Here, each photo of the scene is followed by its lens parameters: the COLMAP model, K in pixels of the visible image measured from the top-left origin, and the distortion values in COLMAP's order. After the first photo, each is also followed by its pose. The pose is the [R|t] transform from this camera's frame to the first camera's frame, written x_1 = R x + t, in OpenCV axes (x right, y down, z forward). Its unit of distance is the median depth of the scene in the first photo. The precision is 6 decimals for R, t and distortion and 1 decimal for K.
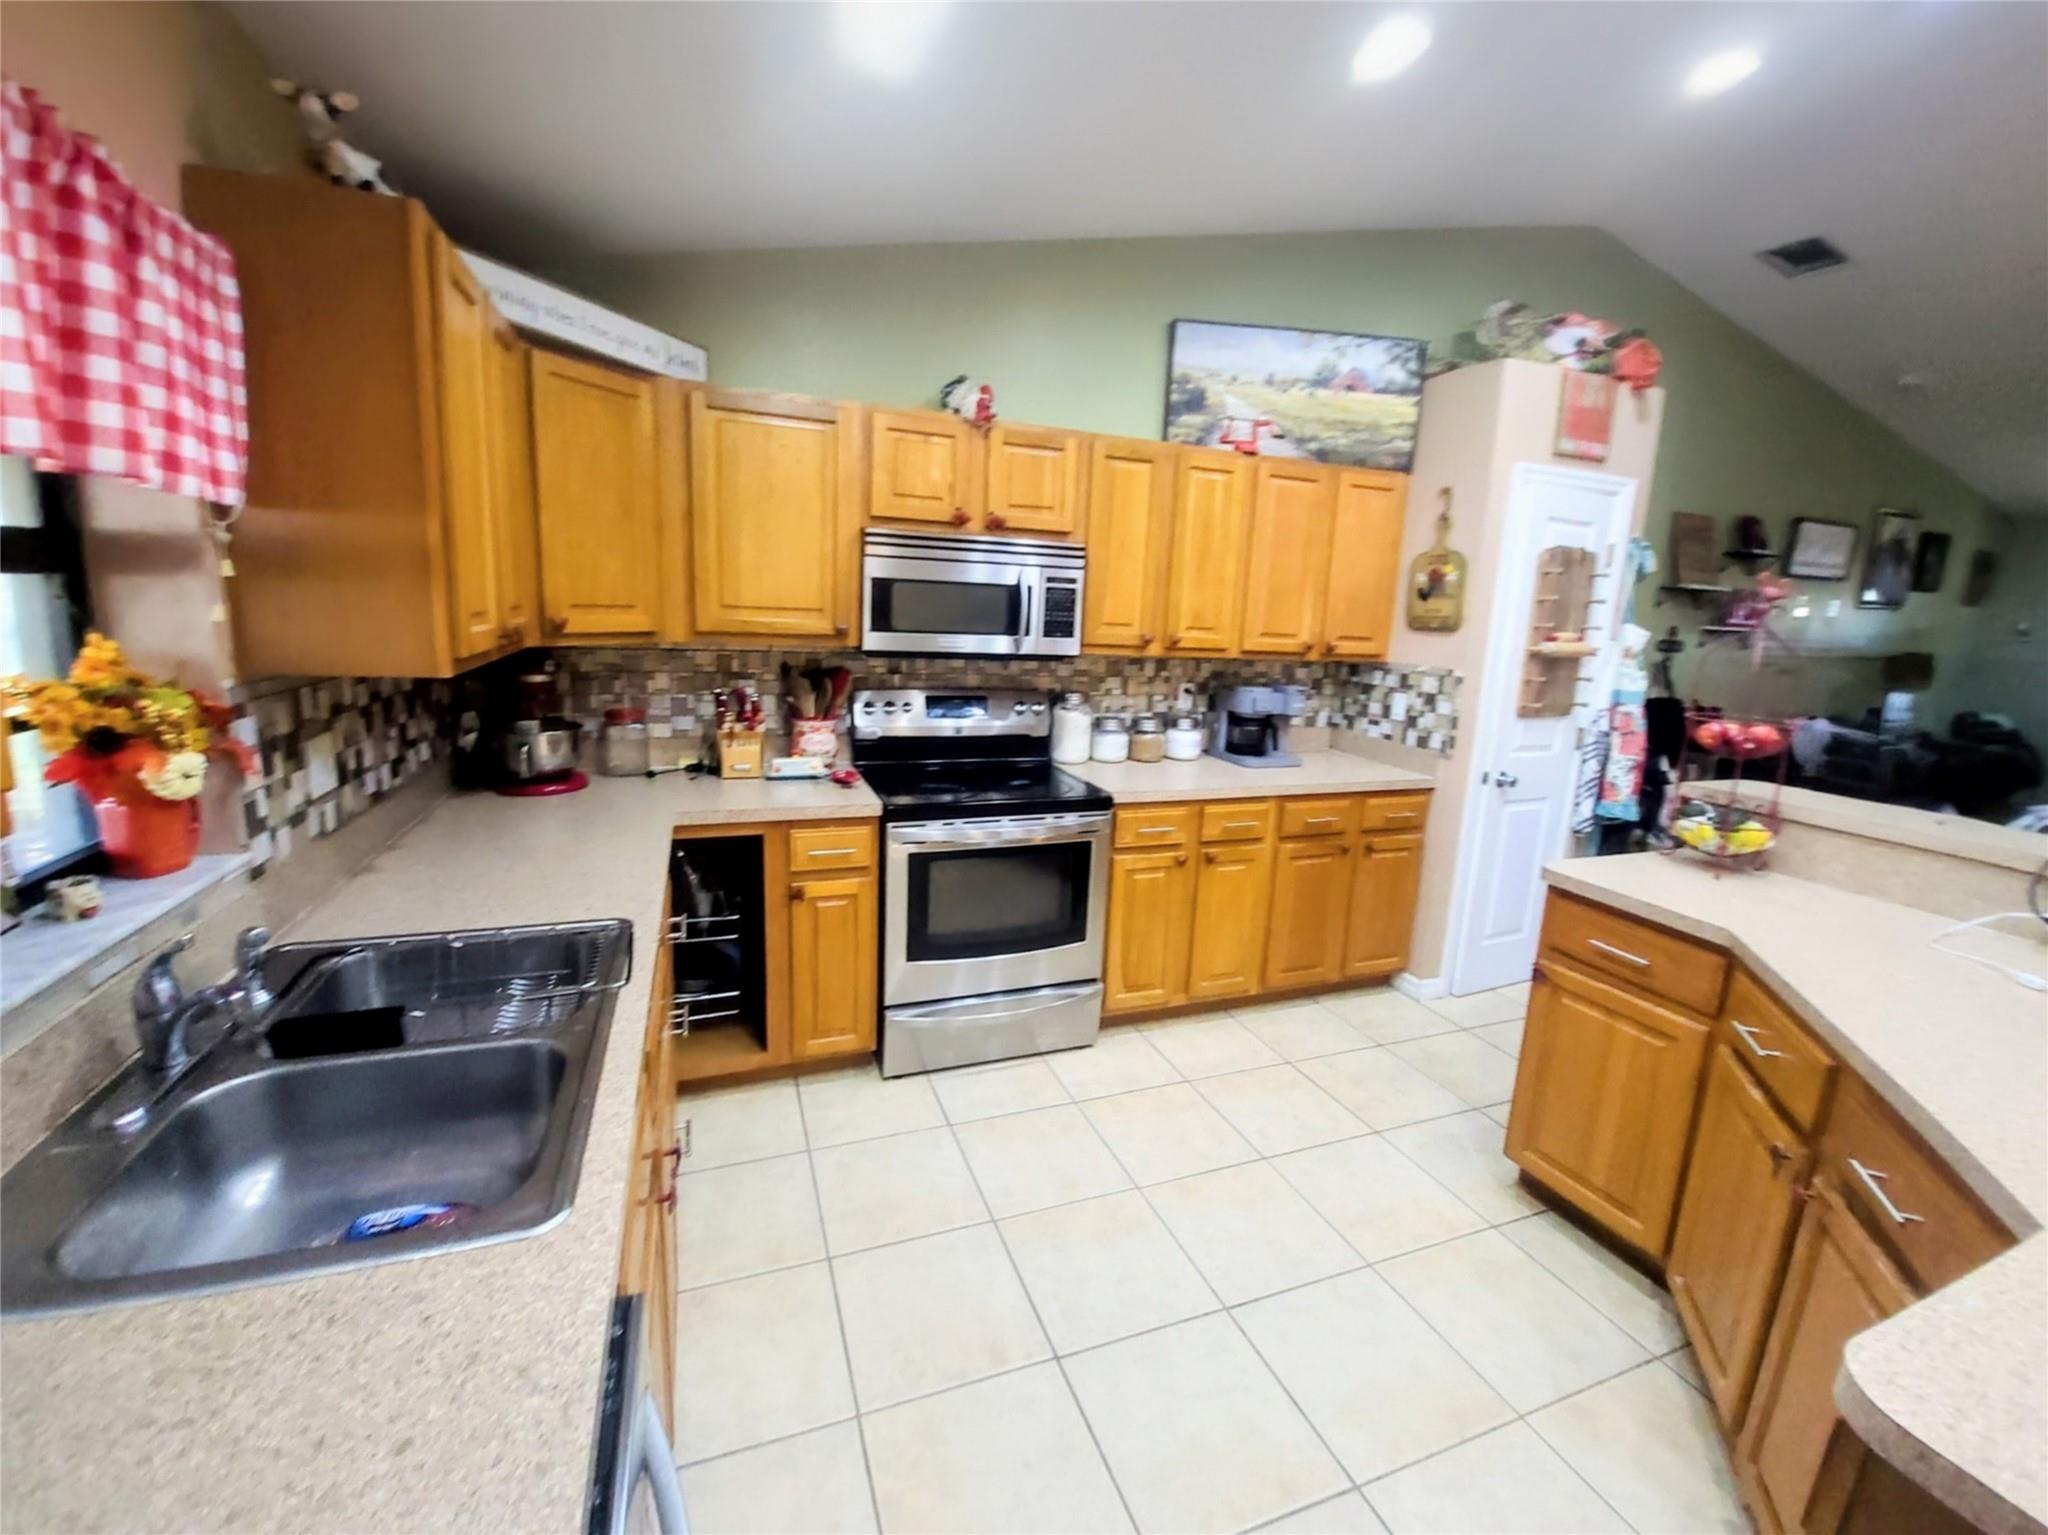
lens RADIAL K [[814.4, 0, 1013.2], [0, 814.4, 744.0], [0, 0, 1]] dist [0.006358, -0.012989]
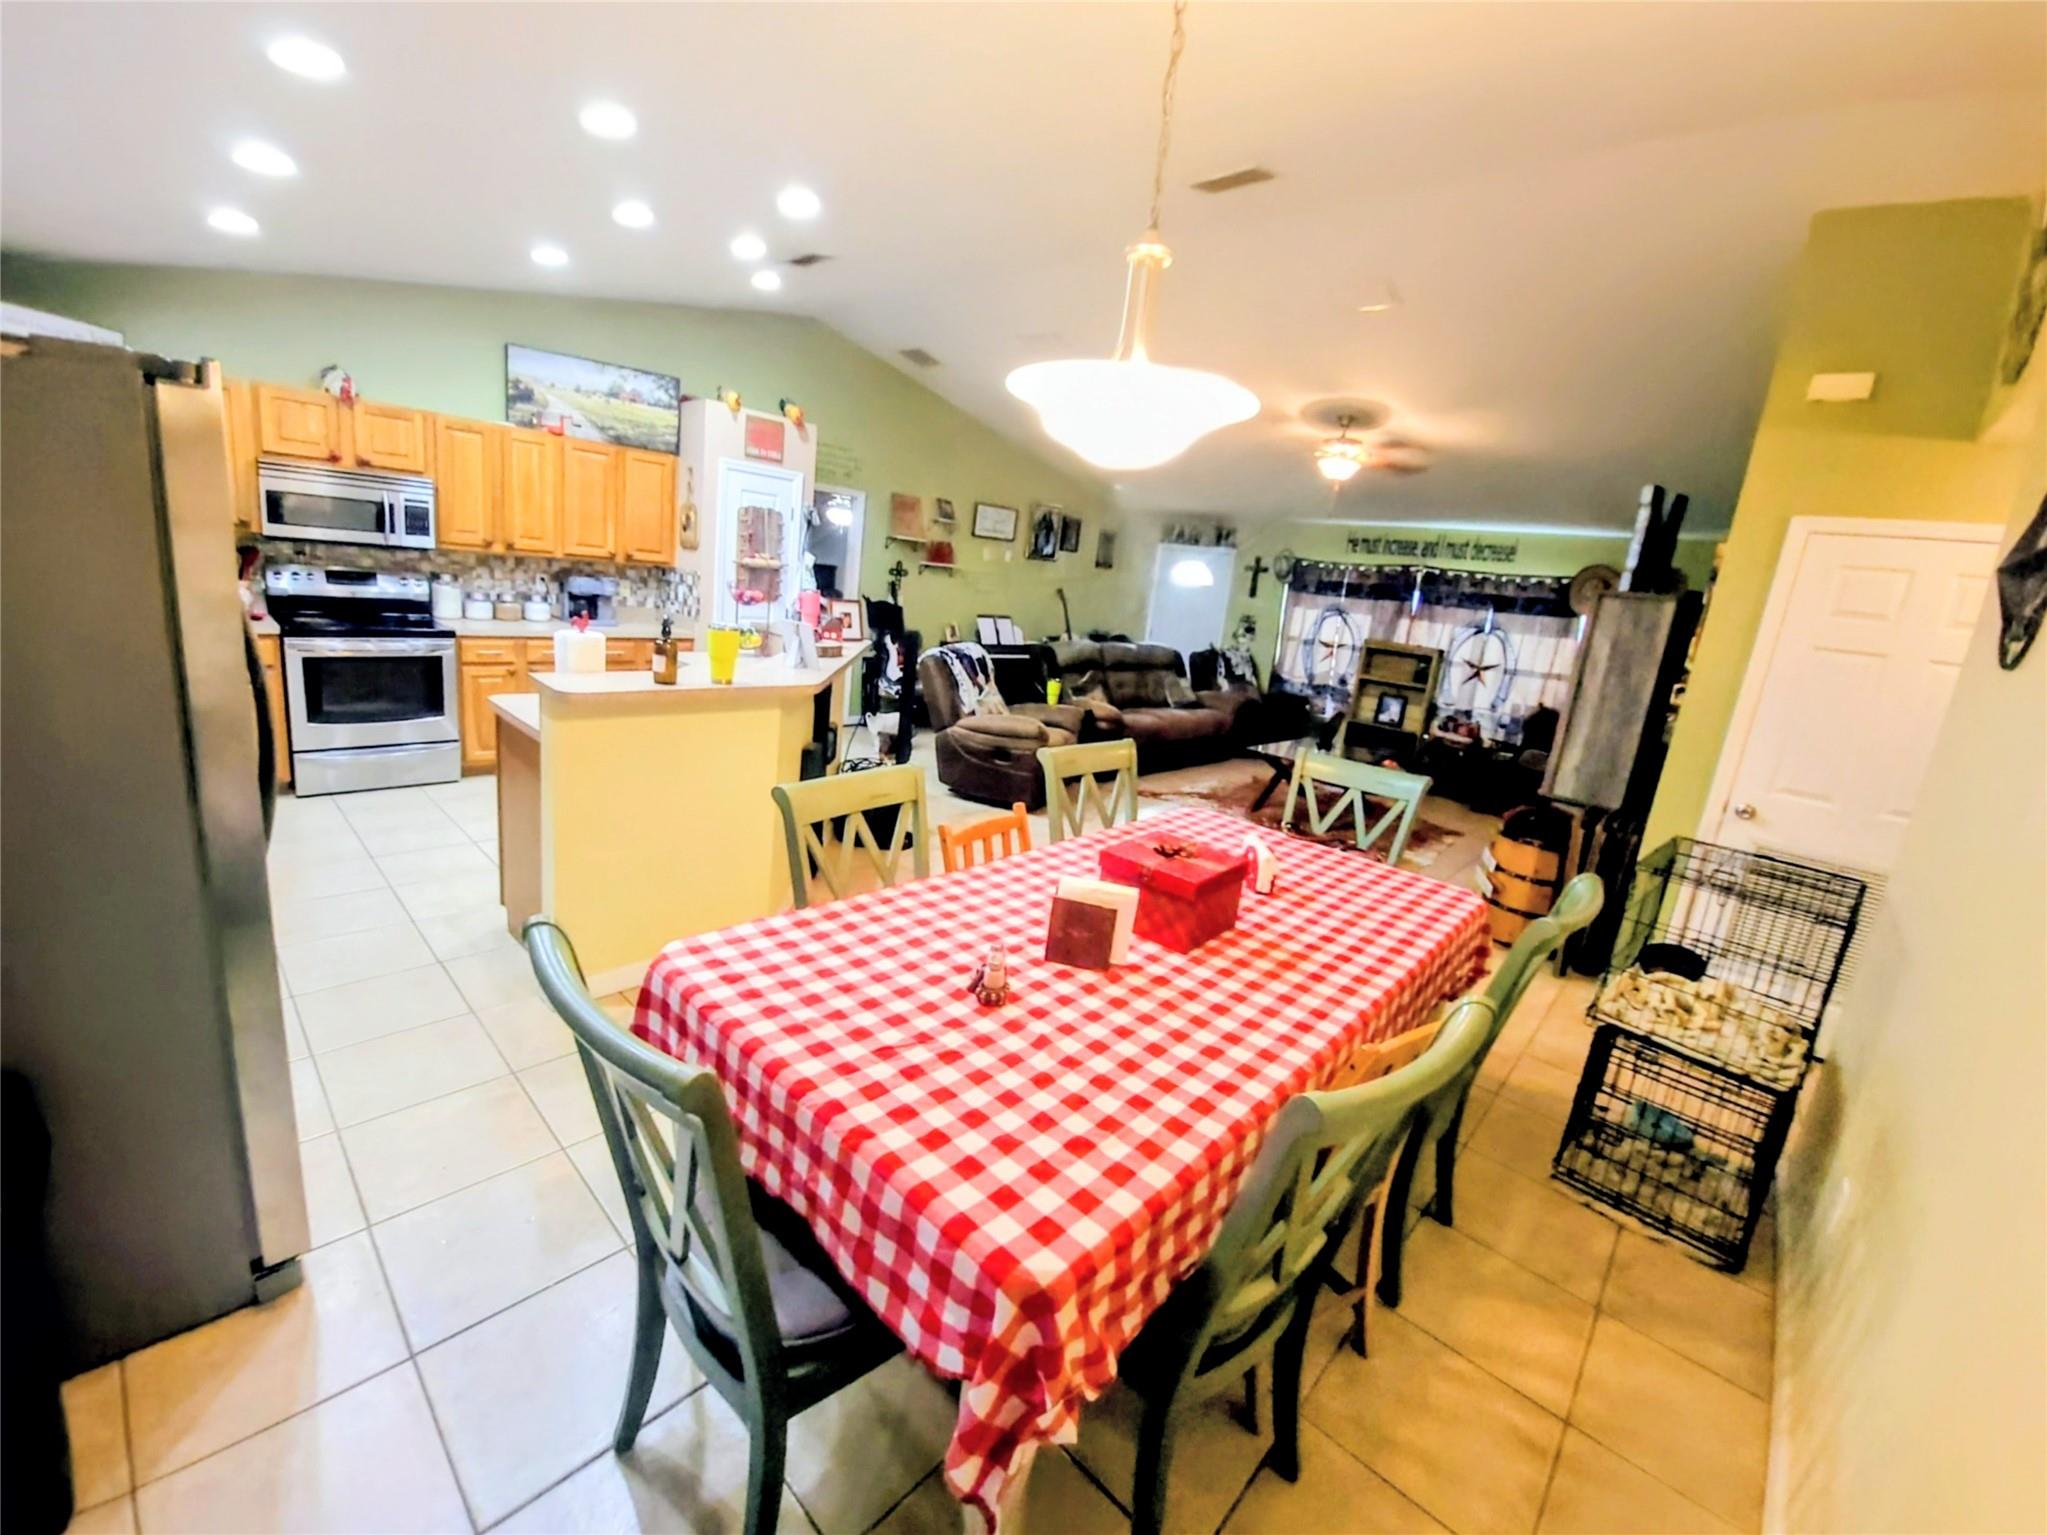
lens RADIAL K [[814.0, 0, 1012.7], [0, 814.0, 744.0], [0, 0, 1]] dist [0.006358, -0.012989]
pose [[0.893135, -0.042581, 0.447769, 0.343599], [0.008926, 0.996991, 0.077005, 0.158283], [-0.449700, -0.064779, 0.890827, -0.948763]]
